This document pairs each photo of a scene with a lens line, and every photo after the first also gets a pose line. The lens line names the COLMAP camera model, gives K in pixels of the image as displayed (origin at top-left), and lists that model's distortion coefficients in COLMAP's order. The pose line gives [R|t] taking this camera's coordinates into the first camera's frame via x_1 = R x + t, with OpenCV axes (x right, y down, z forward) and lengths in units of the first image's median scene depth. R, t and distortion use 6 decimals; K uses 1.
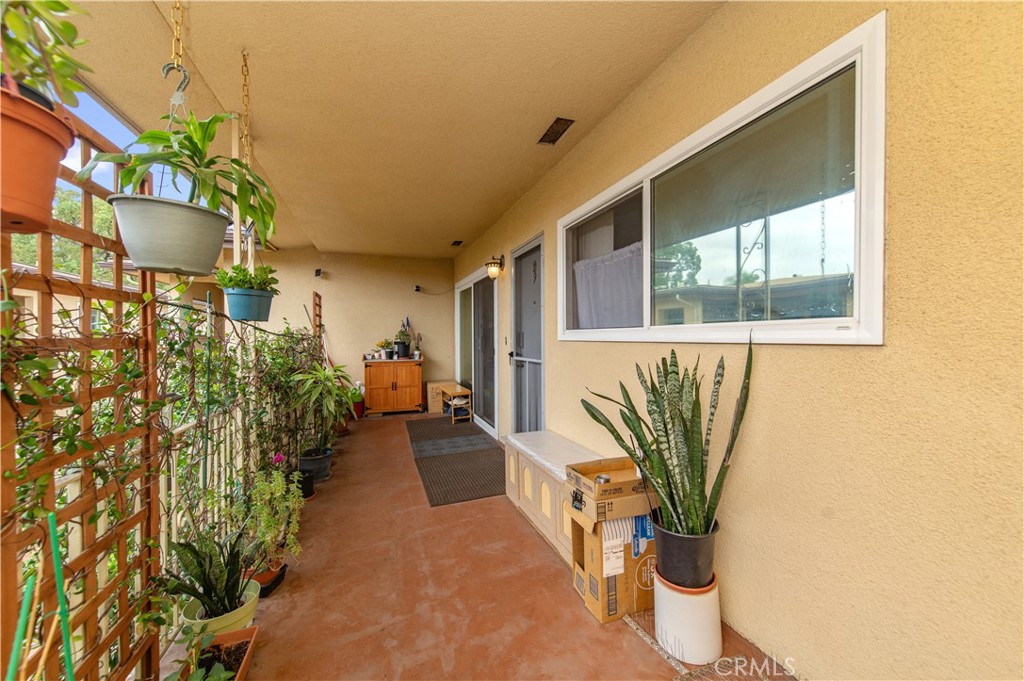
lens RADIAL K [[405.1, 0, 516.1], [0, 405.1, 339.5], [0, 0, 1]] dist [0.012295, 0.000168]
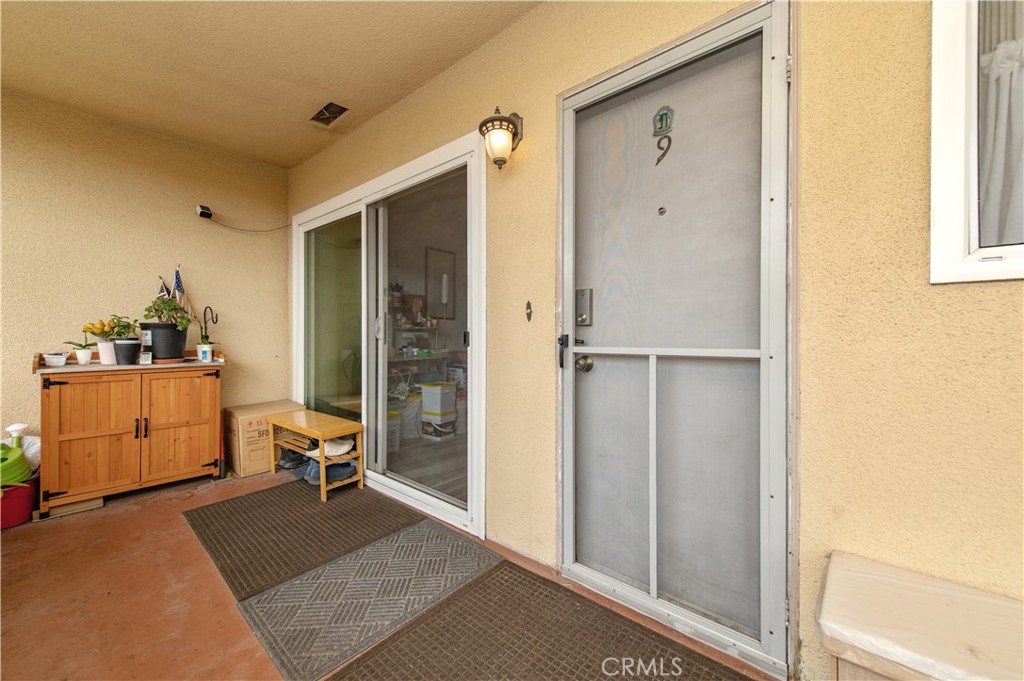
lens RADIAL K [[405.1, 0, 506.4], [0, 405.1, 335.9], [0, 0, 1]] dist [0.012295, 0.000168]
pose [[0.873637, 0.002858, 0.486569, -0.175381], [0.000517, 0.999977, -0.006802, 0.022339], [-0.486577, 0.006194, 0.873615, 0.439178]]
